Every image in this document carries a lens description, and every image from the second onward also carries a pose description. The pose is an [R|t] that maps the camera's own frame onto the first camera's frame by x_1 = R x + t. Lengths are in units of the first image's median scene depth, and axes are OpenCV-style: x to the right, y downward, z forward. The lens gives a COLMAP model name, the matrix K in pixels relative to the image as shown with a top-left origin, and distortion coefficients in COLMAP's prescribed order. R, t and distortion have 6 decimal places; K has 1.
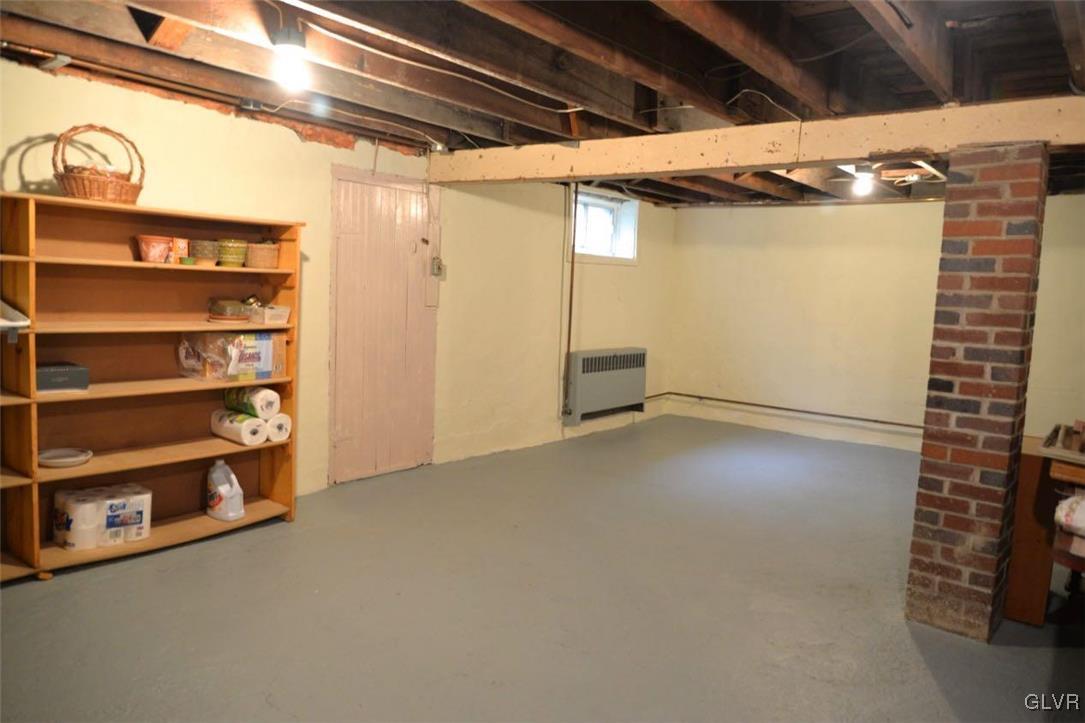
lens RADIAL K [[789.8, 0, 542.5], [0, 789.8, 361.5], [0, 0, 1]] dist [-0.003645, -0.001452]
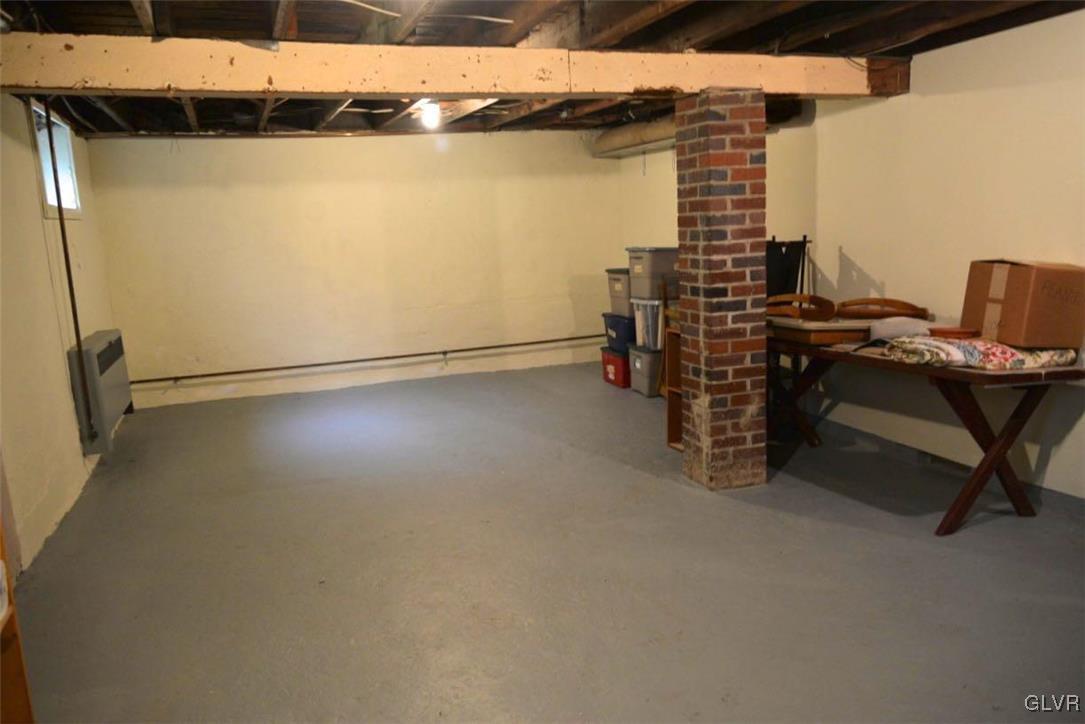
lens RADIAL K [[822.2, 0, 542.5], [0, 822.2, 362.0], [0, 0, 1]] dist [-0.006450, -0.000906]
pose [[0.521070, -0.210955, 0.827033, -0.700869], [0.153189, 0.976355, 0.152526, -0.099767], [-0.839654, 0.047216, 0.541065, 0.567101]]
